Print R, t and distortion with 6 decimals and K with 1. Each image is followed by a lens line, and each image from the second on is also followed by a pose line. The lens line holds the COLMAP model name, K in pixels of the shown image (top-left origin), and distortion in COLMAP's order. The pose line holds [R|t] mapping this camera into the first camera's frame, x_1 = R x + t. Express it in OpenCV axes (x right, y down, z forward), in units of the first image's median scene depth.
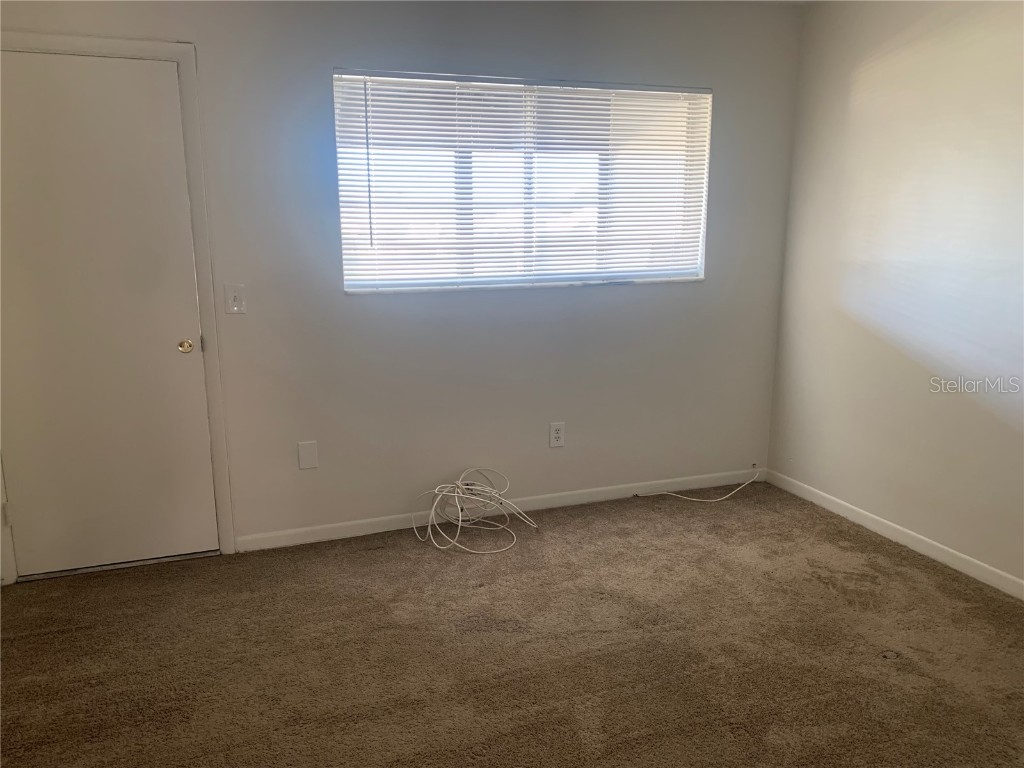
lens RADIAL K [[806.6, 0, 517.8], [0, 806.6, 384.9], [0, 0, 1]] dist [0.066991, -0.014819]
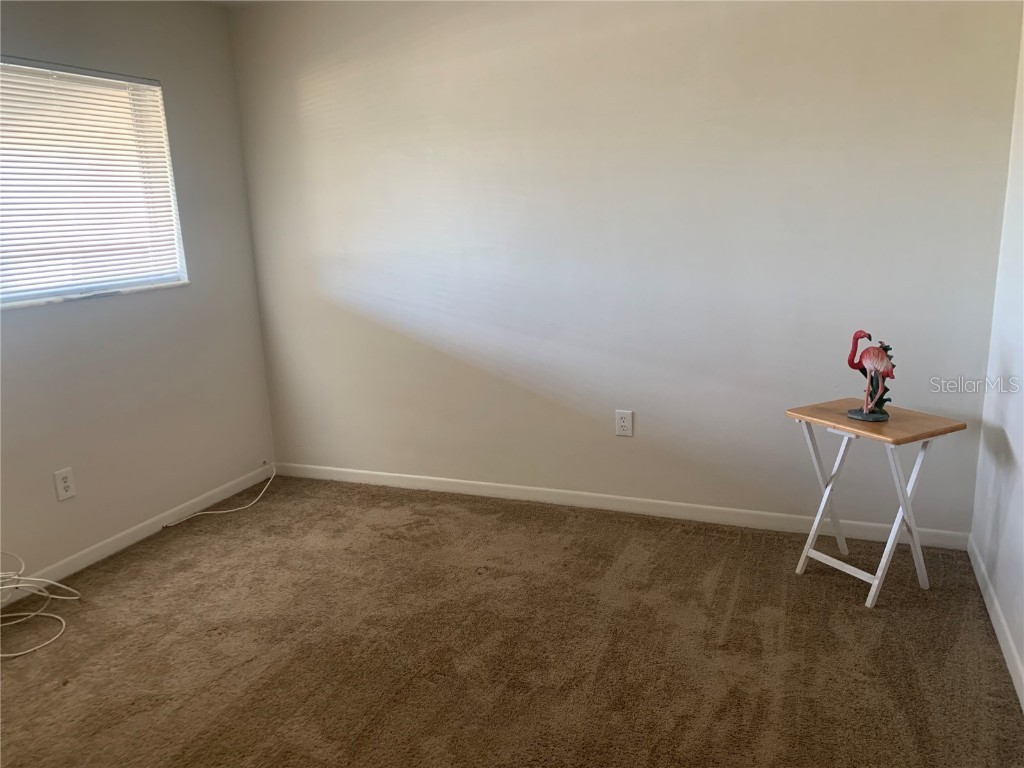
lens RADIAL K [[806.6, 0, 516.3], [0, 806.6, 381.9], [0, 0, 1]] dist [0.066991, -0.014819]
pose [[0.681128, -0.183307, 0.708846, -0.243678], [0.189203, 0.979335, 0.071450, -0.015238], [-0.707295, 0.085450, 0.701735, 0.083316]]
